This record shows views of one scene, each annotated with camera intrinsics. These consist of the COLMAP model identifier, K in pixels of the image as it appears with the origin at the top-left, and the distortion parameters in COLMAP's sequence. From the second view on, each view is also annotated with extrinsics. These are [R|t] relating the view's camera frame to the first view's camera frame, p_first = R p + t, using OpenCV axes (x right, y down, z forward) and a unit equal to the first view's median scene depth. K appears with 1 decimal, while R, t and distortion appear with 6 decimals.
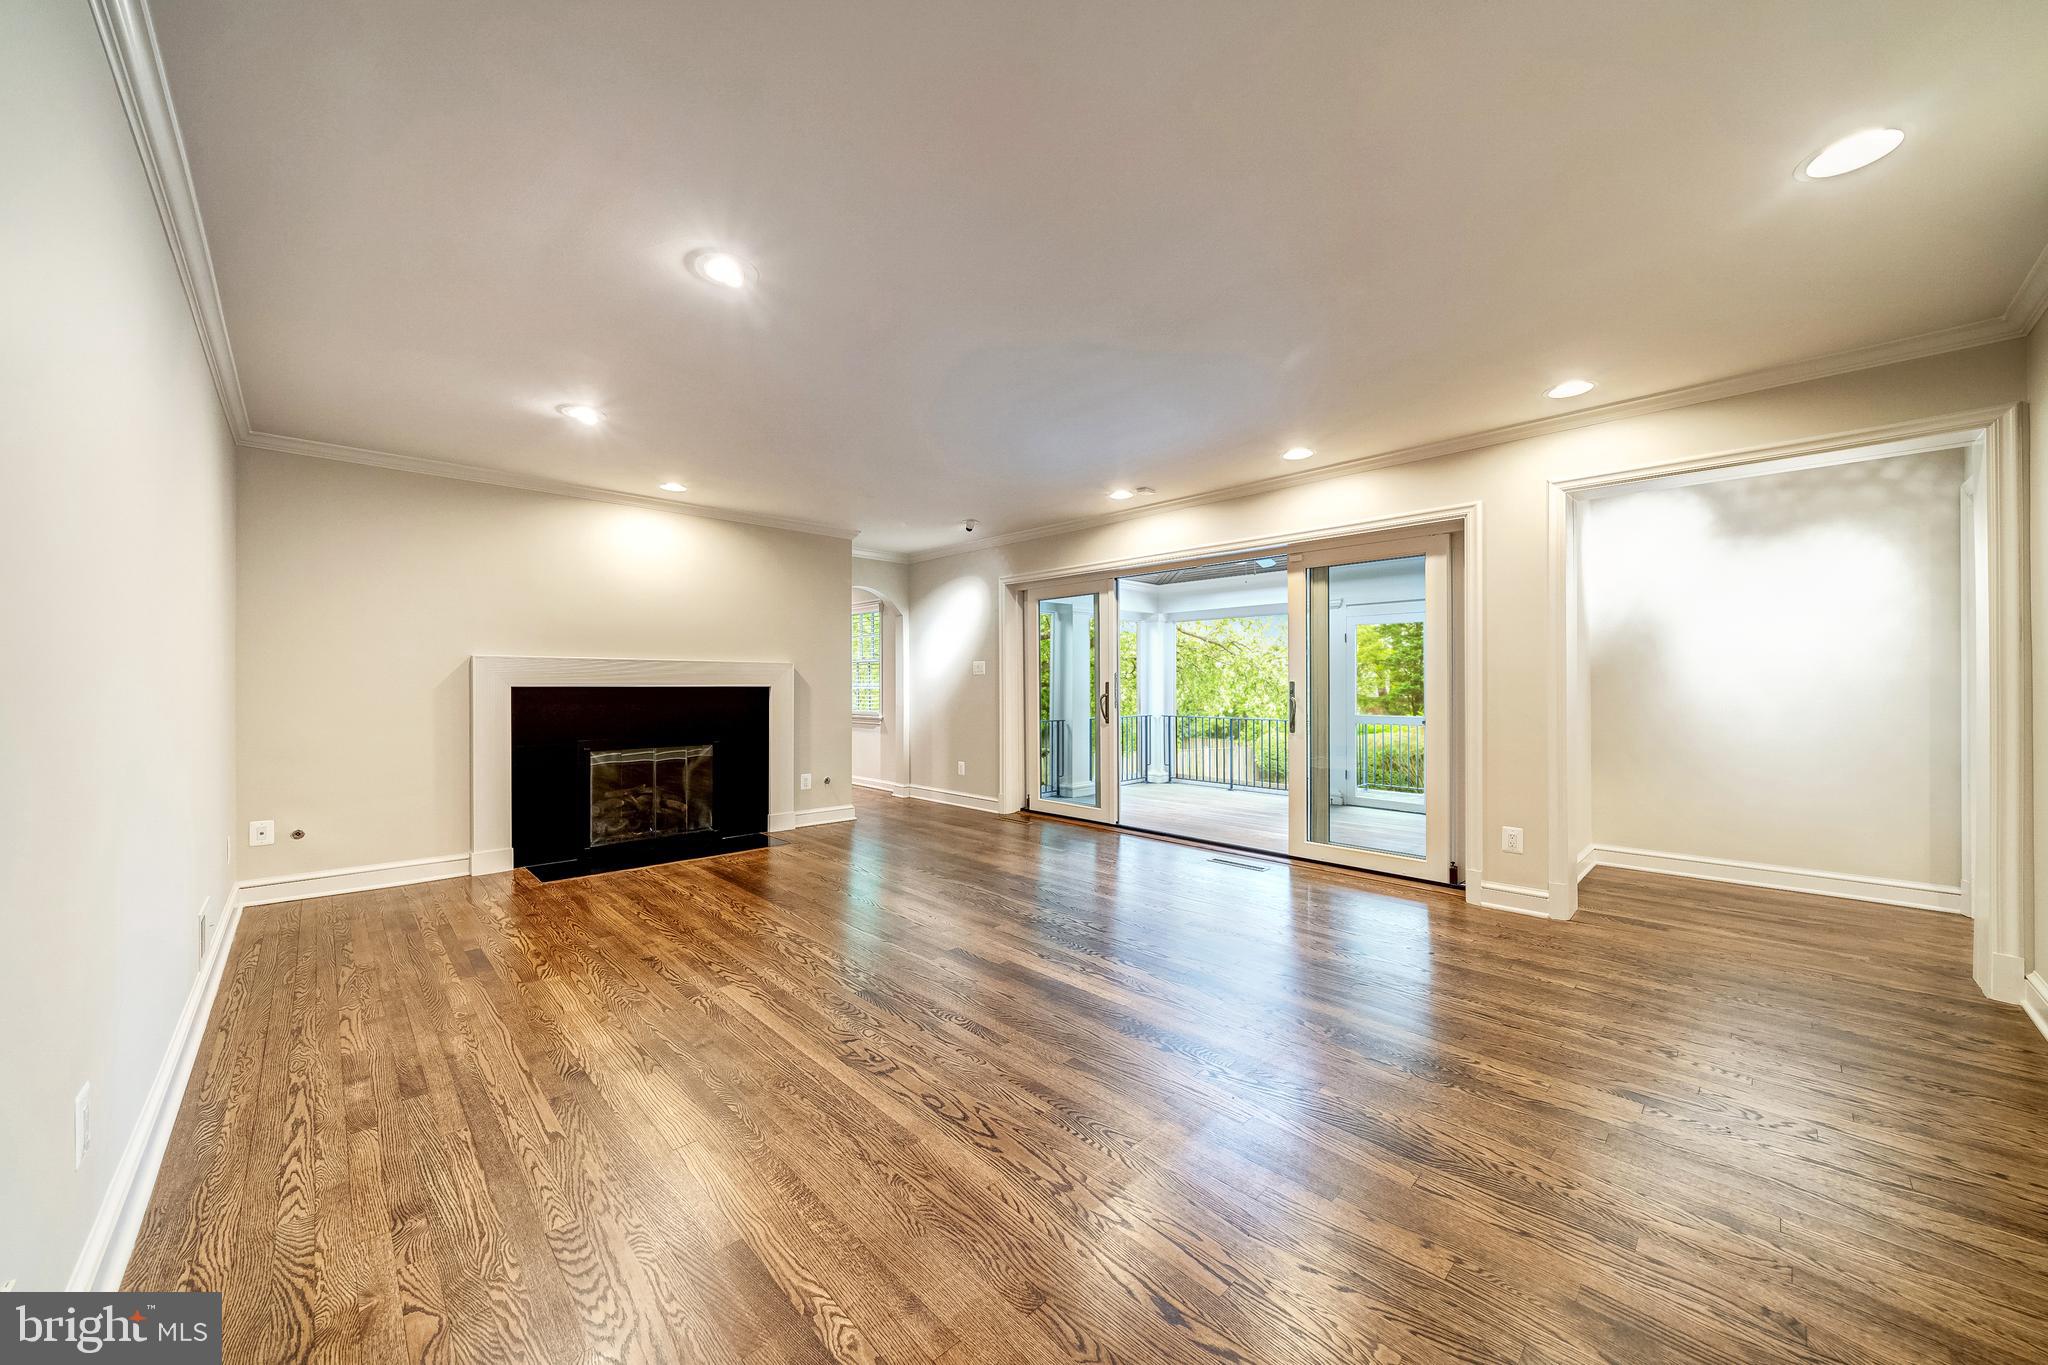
lens RADIAL K [[721.0, 0, 1024.6], [0, 721.0, 682.2], [0, 0, 1]] dist [-0.008746, -0.000141]
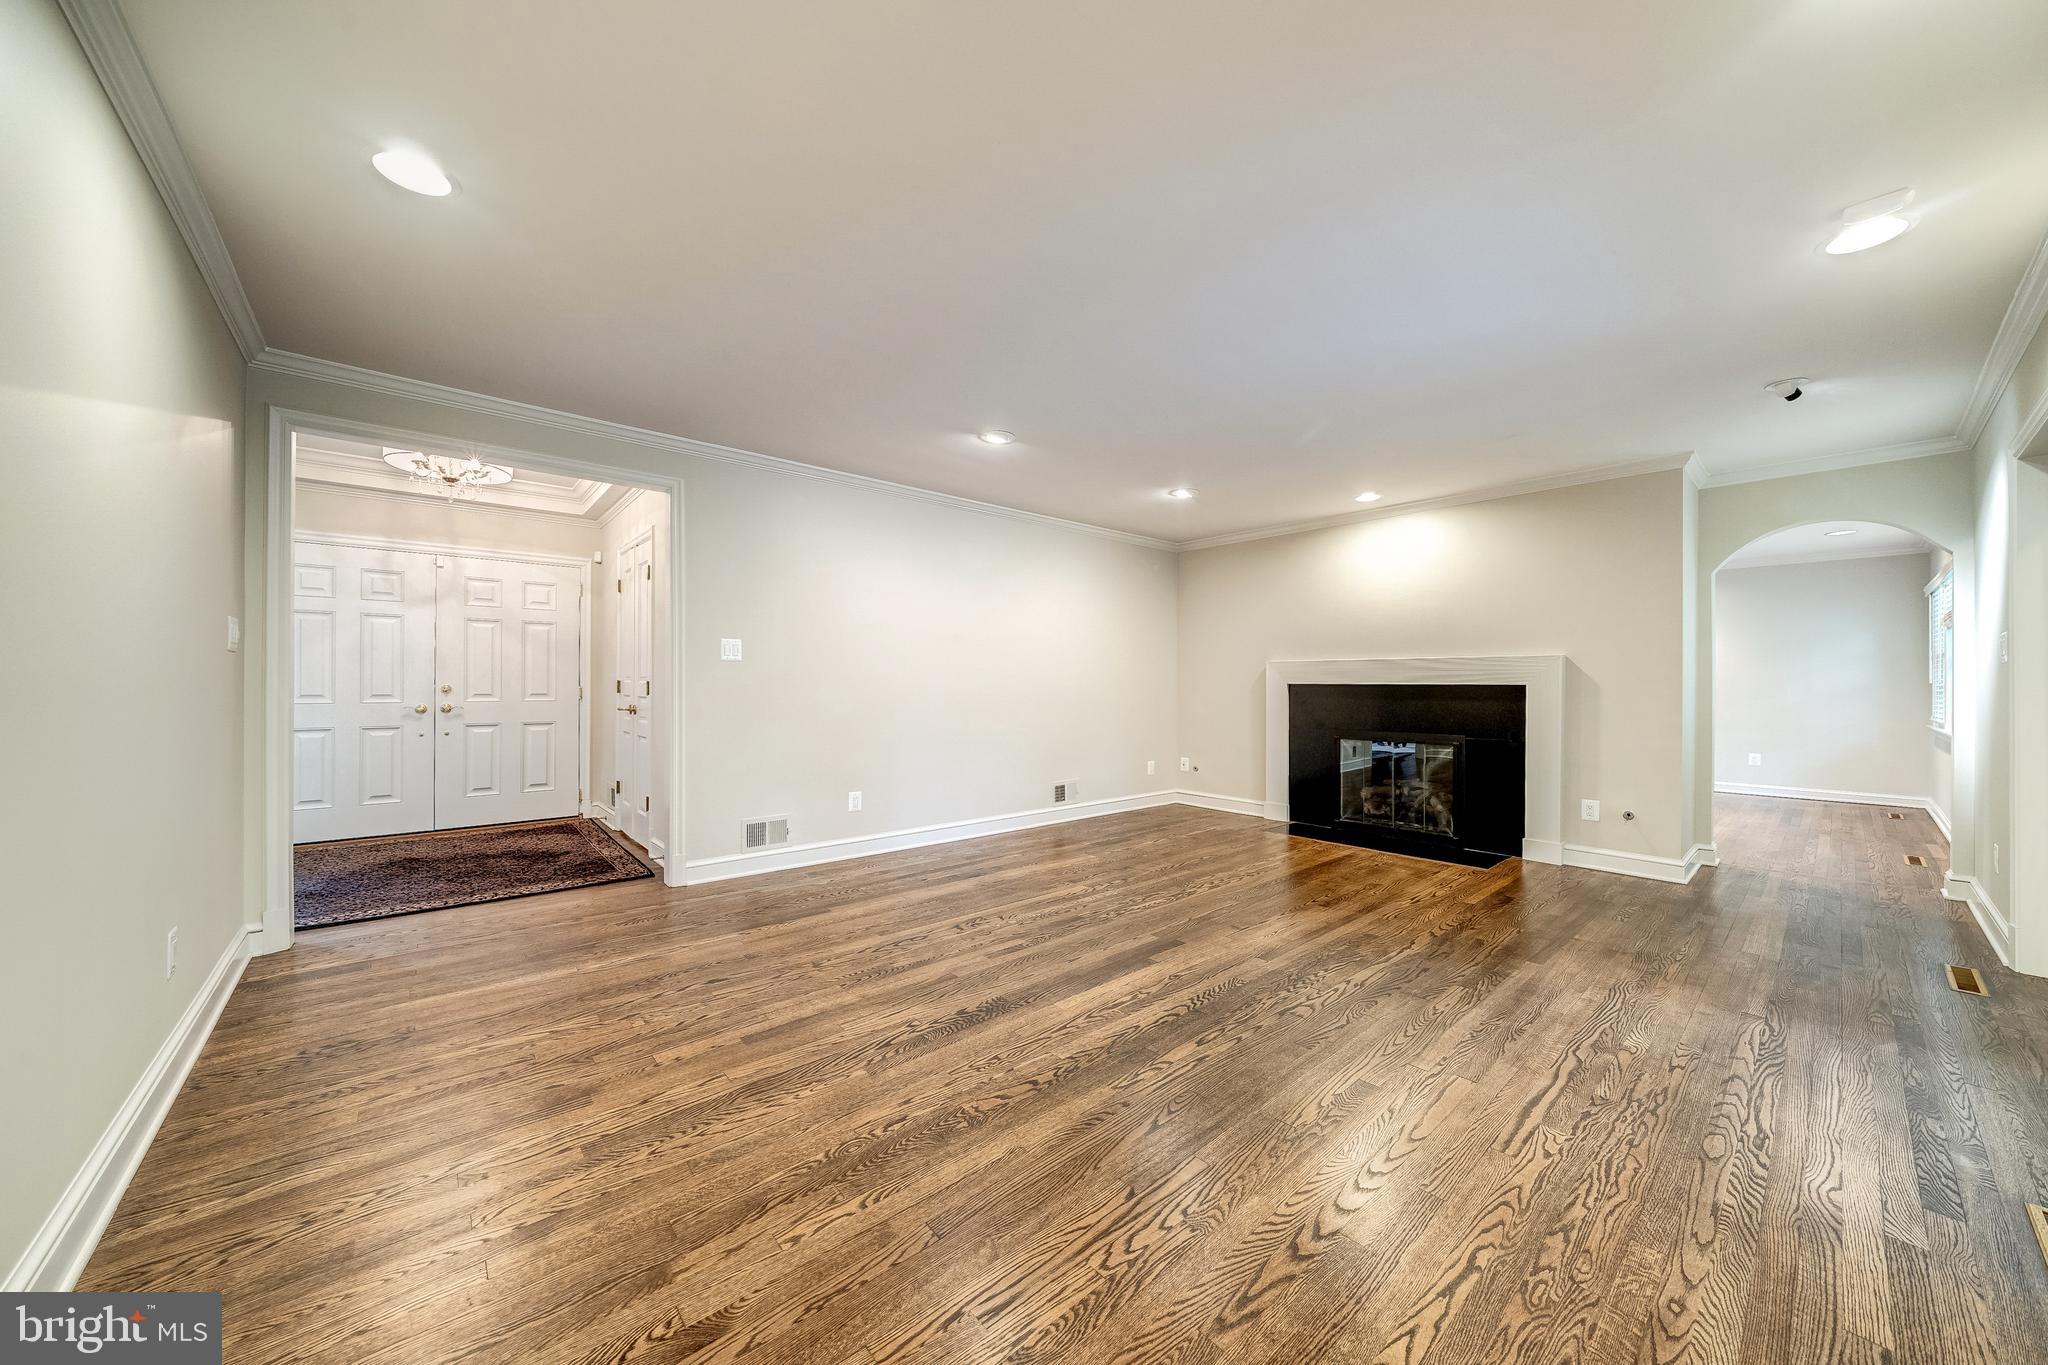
lens RADIAL K [[721.0, 0, 1018.1], [0, 721.0, 682.4], [0, 0, 1]] dist [-0.008746, -0.000141]
pose [[-0.062119, -0.000071, -0.998069, 0.906937], [0.000192, 1.000000, -0.000083, 0.005260], [0.998069, -0.000196, -0.062119, 0.814317]]
